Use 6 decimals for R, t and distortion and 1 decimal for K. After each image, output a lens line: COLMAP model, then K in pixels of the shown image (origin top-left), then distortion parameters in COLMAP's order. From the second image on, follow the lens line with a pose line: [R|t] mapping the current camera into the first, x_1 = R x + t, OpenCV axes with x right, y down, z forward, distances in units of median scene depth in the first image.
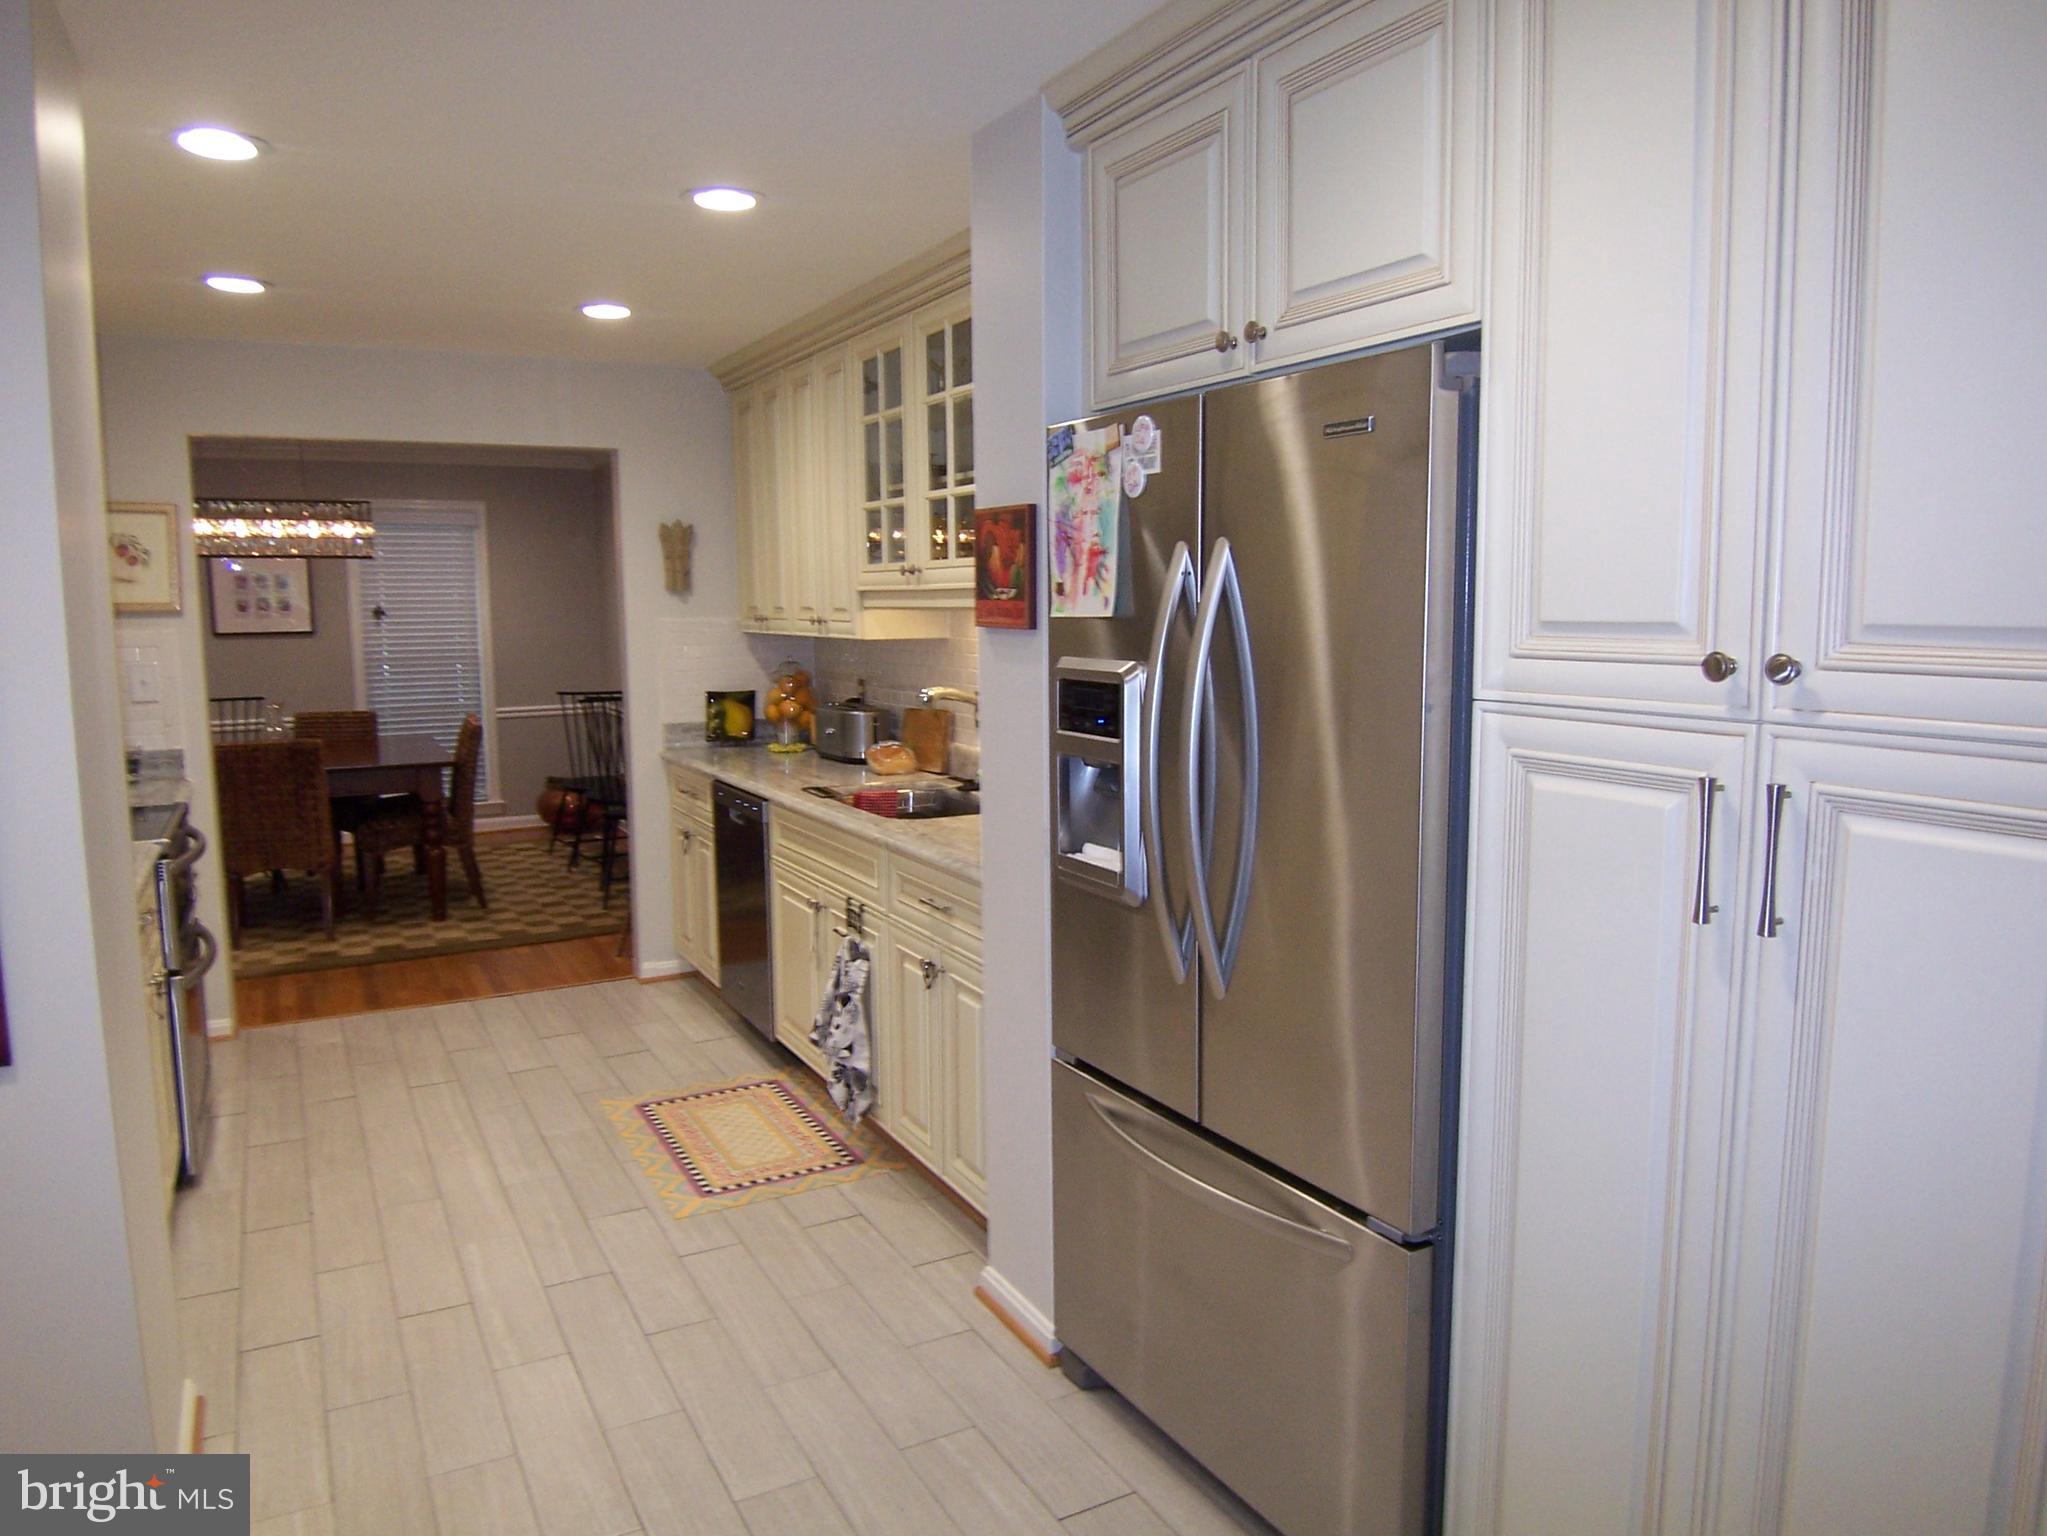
lens RADIAL K [[1399.6, 0, 1026.9], [0, 1399.6, 754.1], [0, 0, 1]] dist [-0.005241, -0.018729]
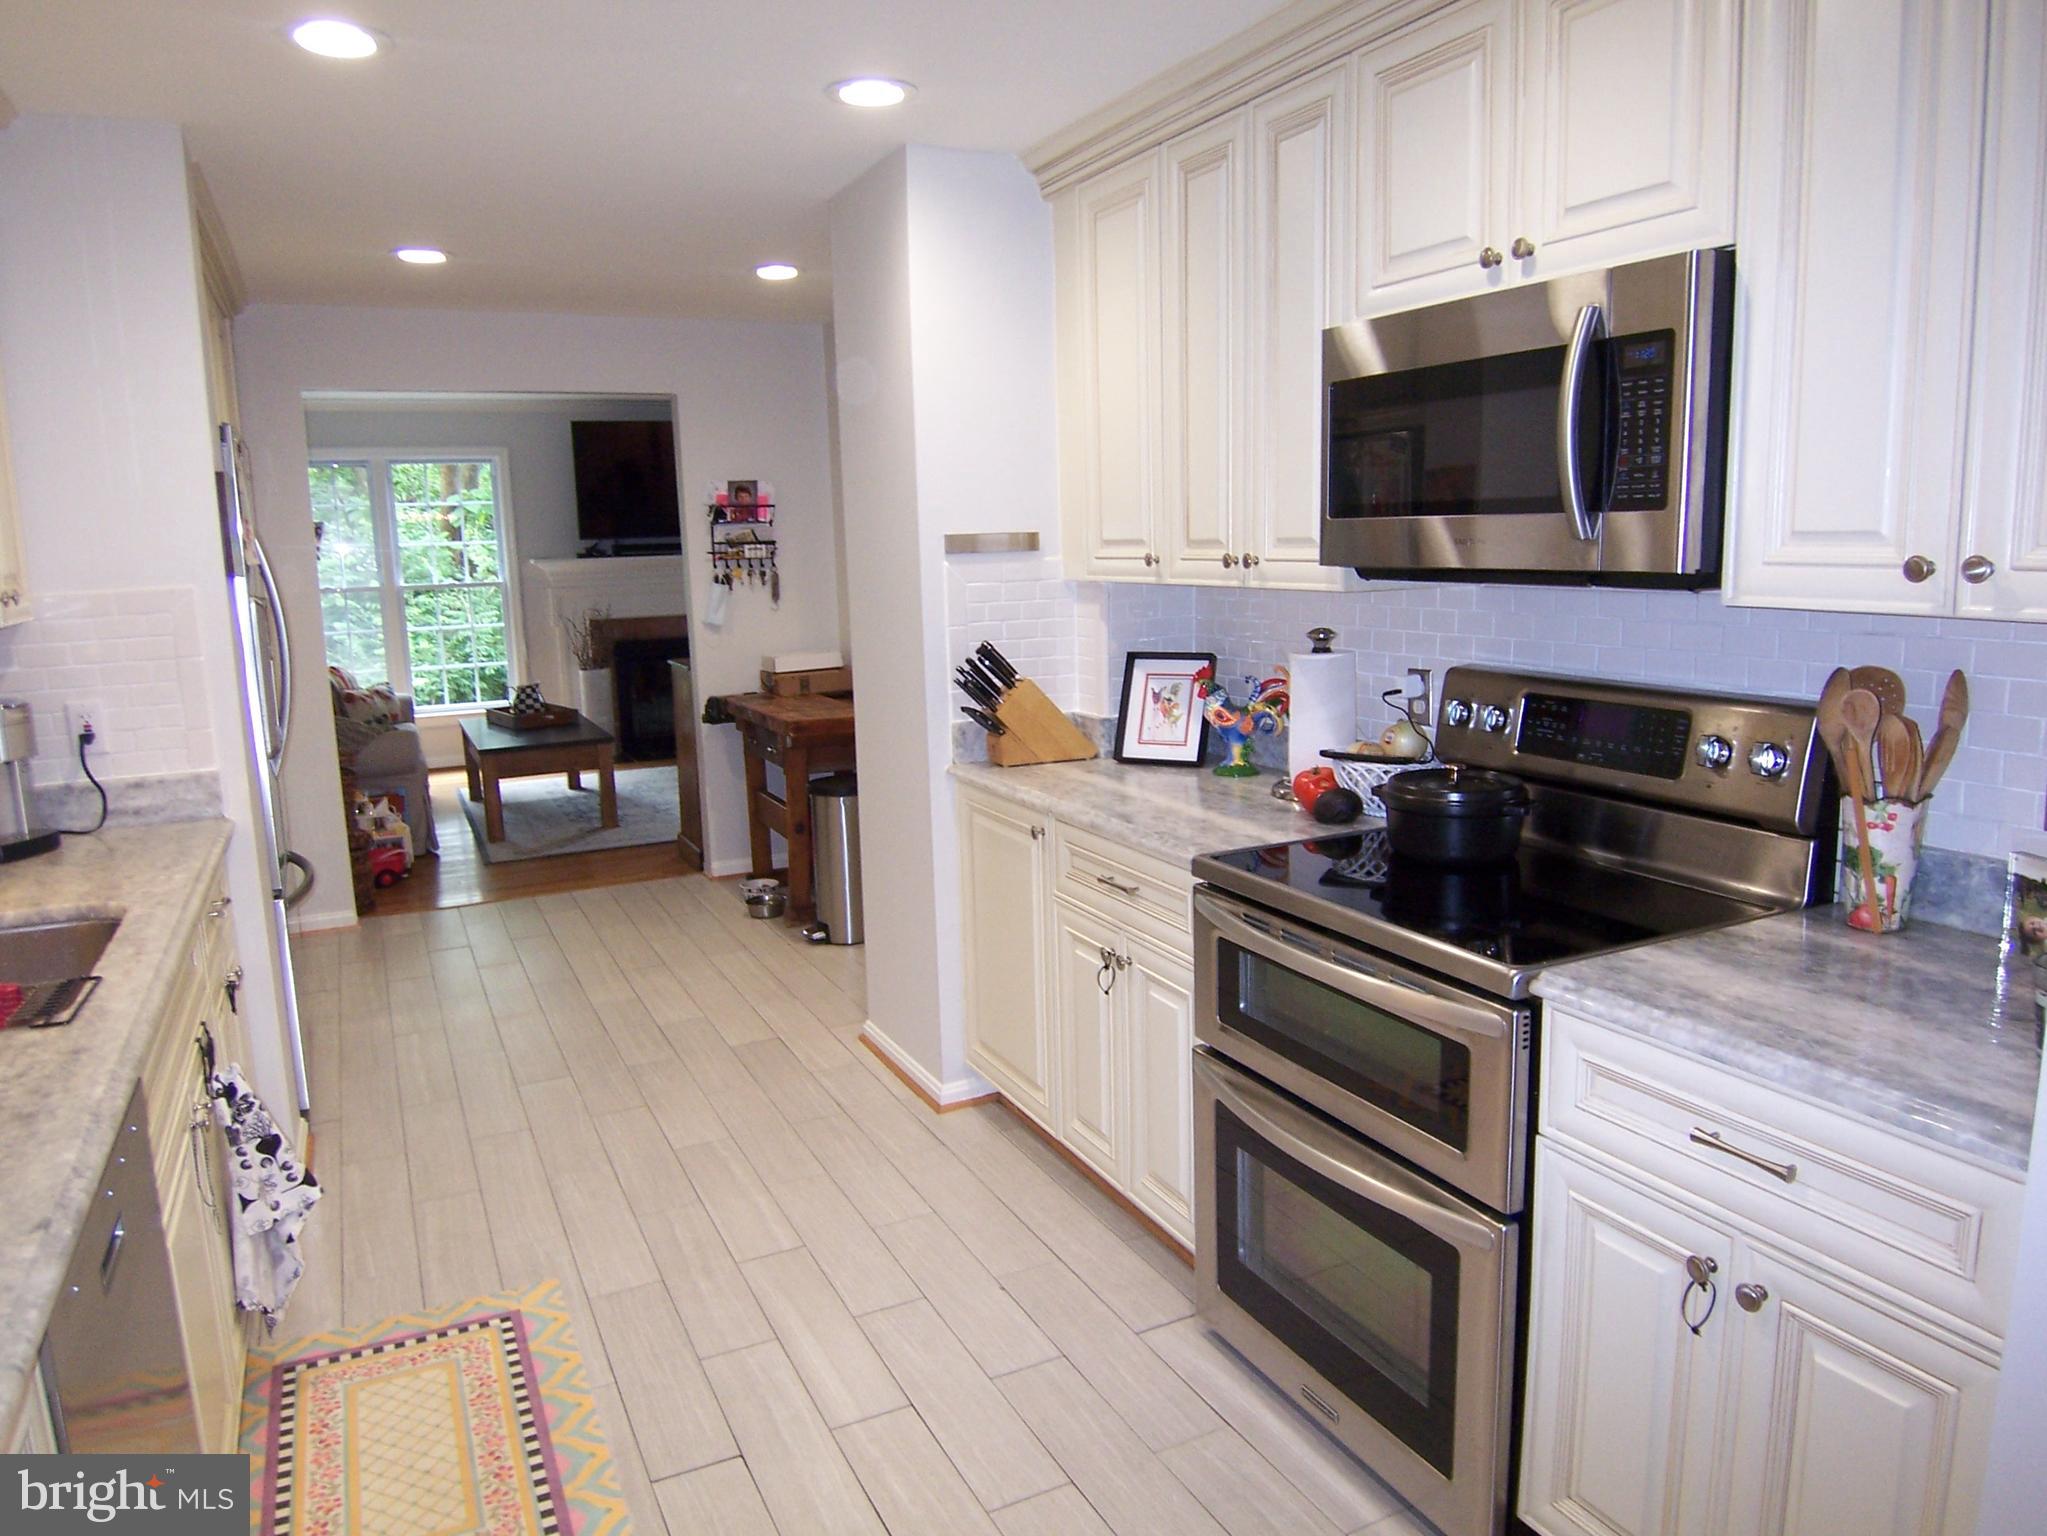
lens RADIAL K [[1399.6, 0, 1017.6], [0, 1399.6, 764.2], [0, 0, 1]] dist [-0.005241, -0.018729]
pose [[-0.998271, 0.030646, 0.050155, -0.373180], [0.043637, 0.958085, 0.283140, -0.124395], [-0.039375, 0.284839, -0.957766, 1.098097]]
